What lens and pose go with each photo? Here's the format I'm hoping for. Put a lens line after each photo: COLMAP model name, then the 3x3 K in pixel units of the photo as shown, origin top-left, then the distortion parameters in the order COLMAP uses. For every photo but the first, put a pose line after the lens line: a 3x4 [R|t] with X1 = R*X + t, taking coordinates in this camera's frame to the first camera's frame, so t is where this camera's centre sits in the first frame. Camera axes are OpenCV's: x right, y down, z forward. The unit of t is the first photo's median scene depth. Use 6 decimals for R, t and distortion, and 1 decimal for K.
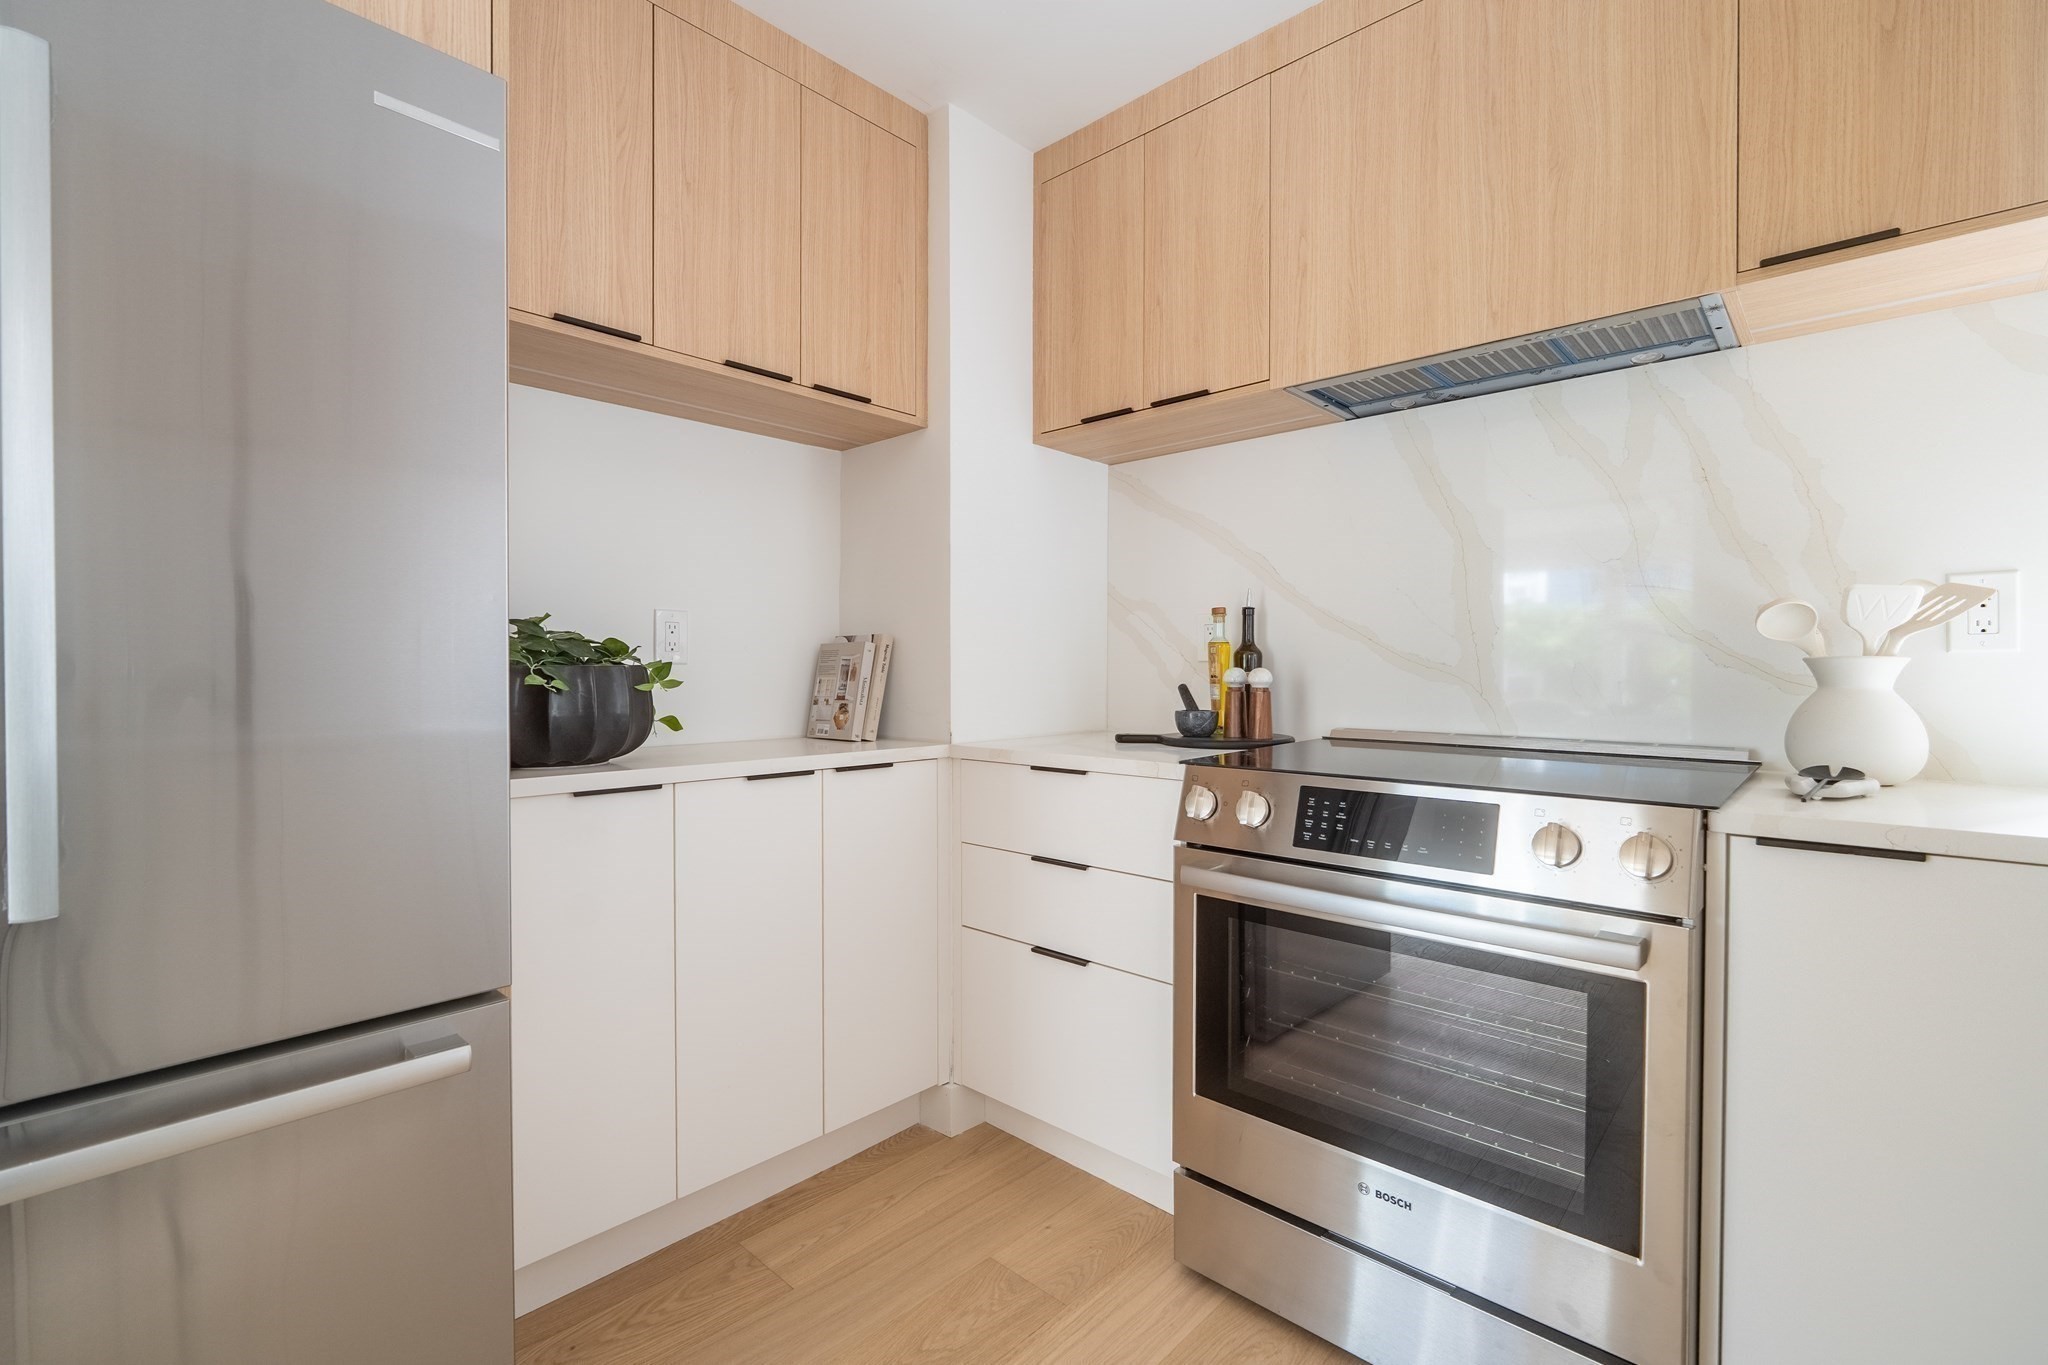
lens RADIAL K [[912.8, 0, 1024.1], [0, 912.8, 680.1], [0, 0, 1]] dist [-0.011857, 0.001810]
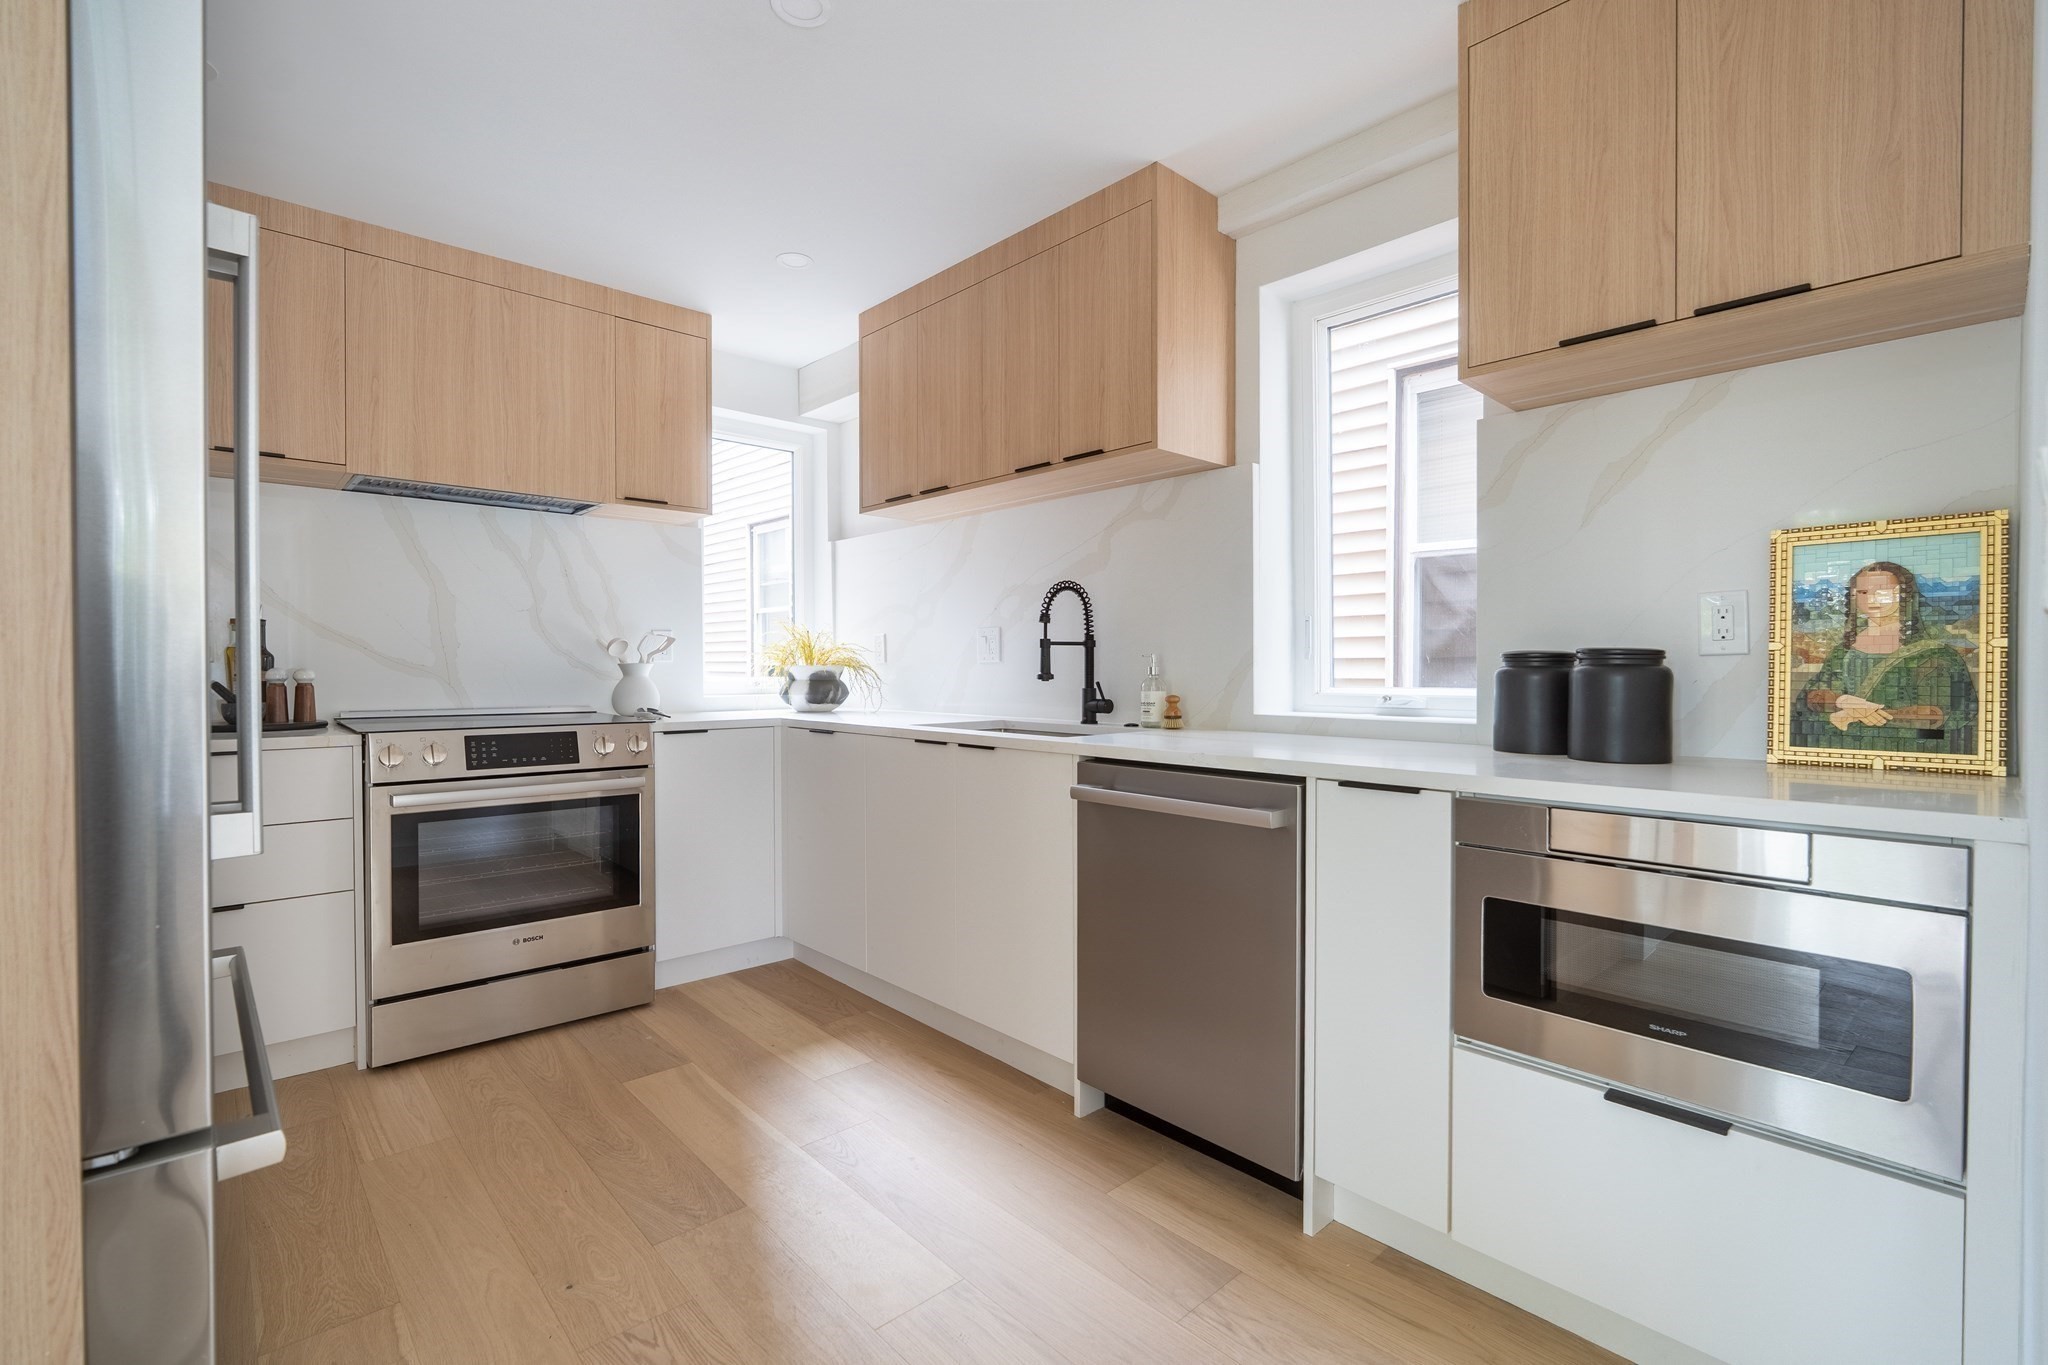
lens RADIAL K [[912.8, 0, 1026.1], [0, 912.8, 676.8], [0, 0, 1]] dist [-0.011857, 0.001810]
pose [[0.067019, -0.010519, 0.997696, -1.285402], [0.010986, 0.999892, 0.009804, -0.002626], [-0.997691, 0.010304, 0.067127, -0.179293]]
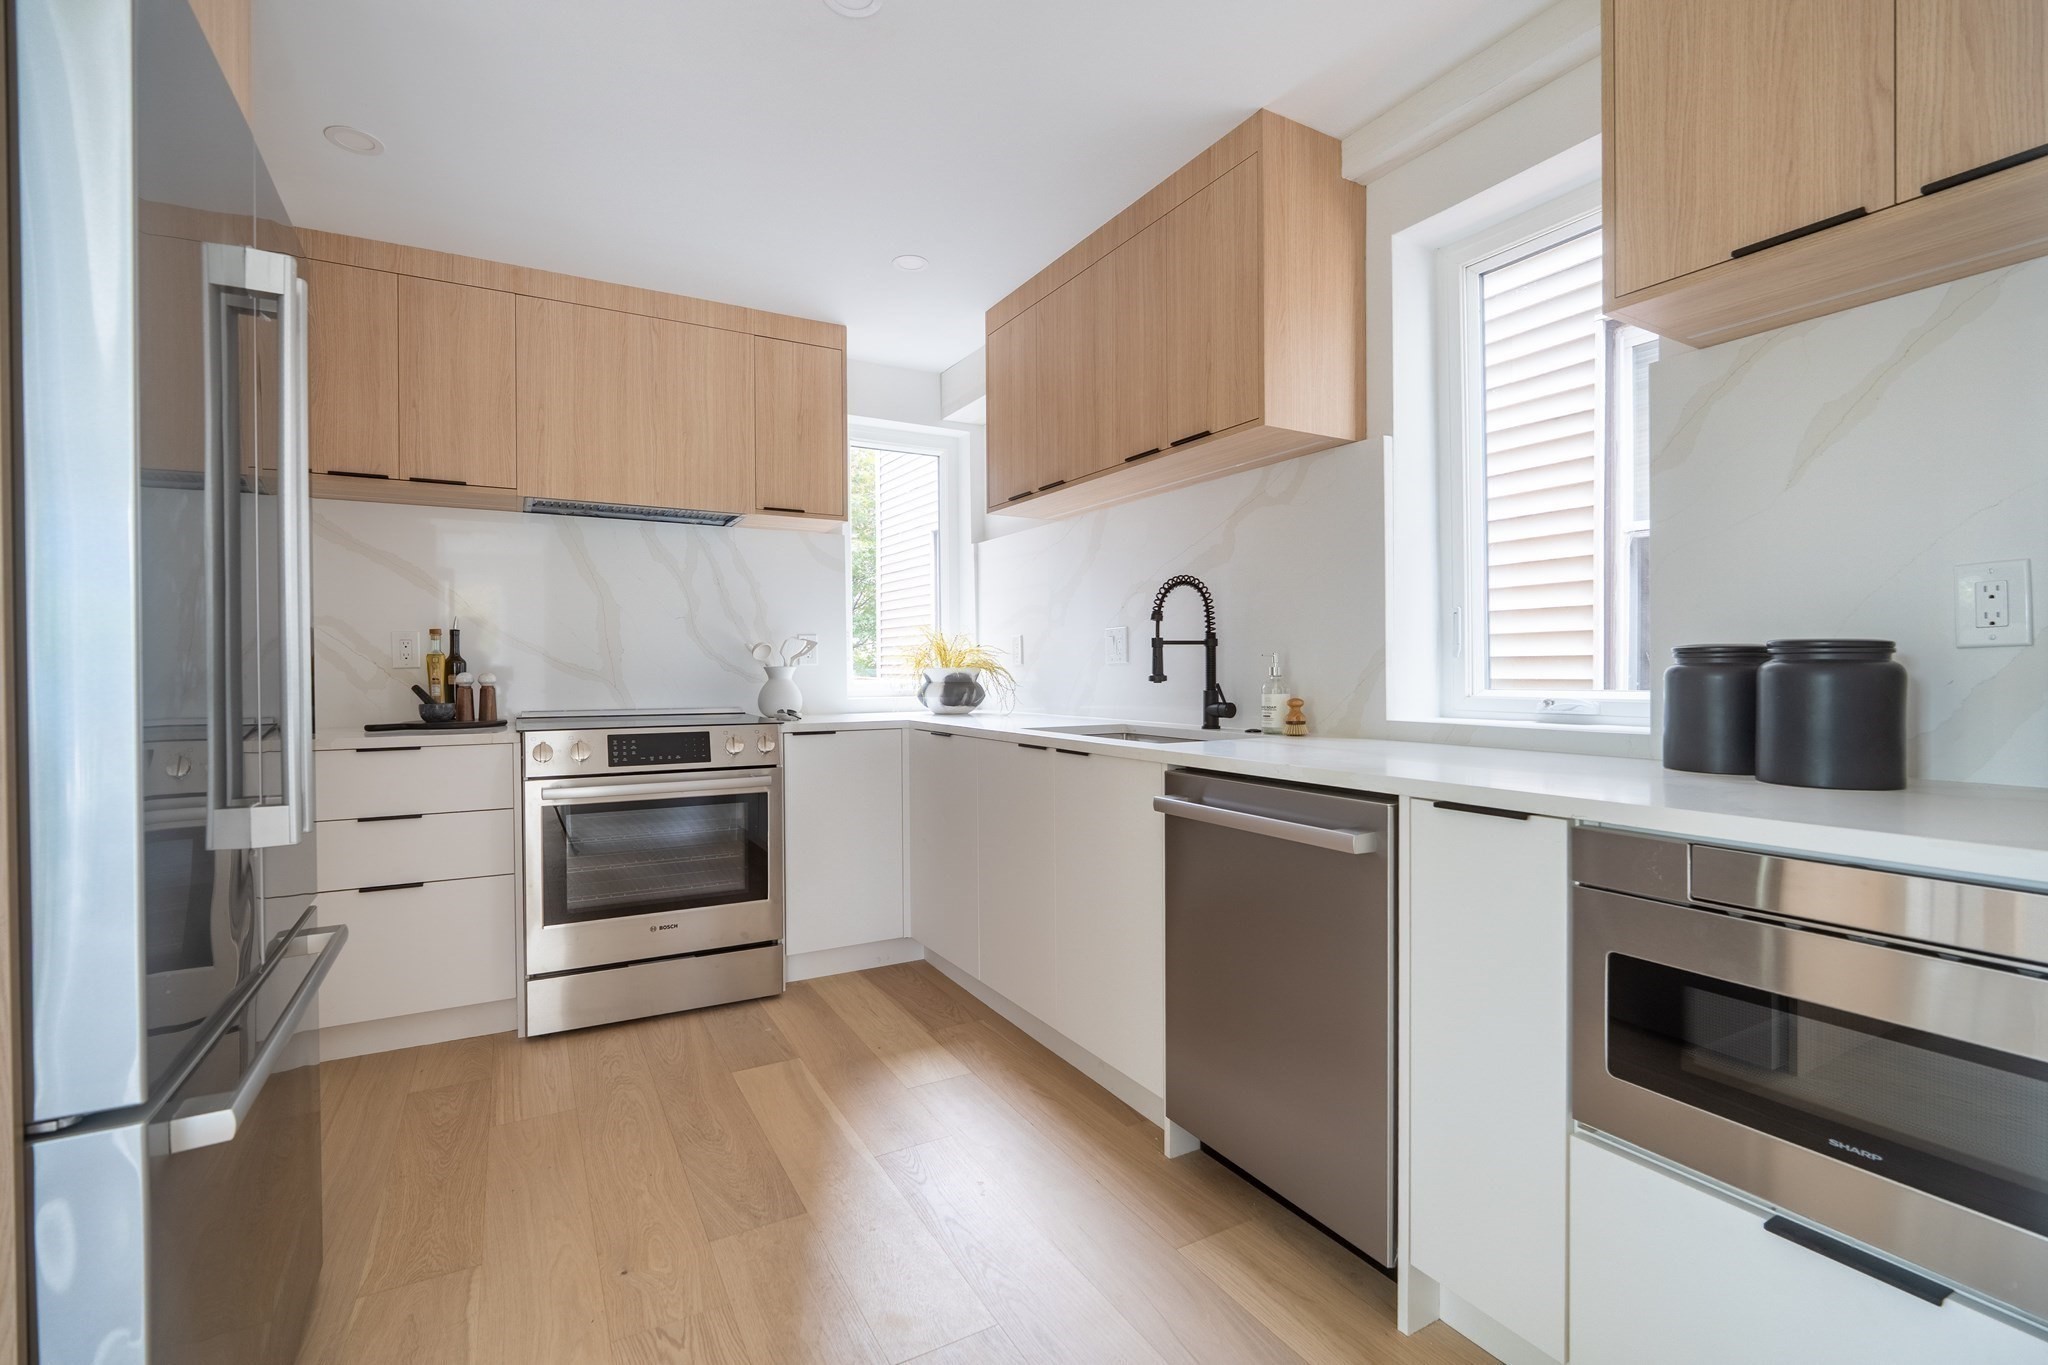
lens RADIAL K [[912.8, 0, 1027.1], [0, 912.8, 677.4], [0, 0, 1]] dist [-0.011857, 0.001810]
pose [[0.292479, -0.009834, 0.956221, -1.169551], [0.015821, 0.999860, 0.005444, 0.000652], [-0.956141, 0.013536, 0.292593, -0.355740]]
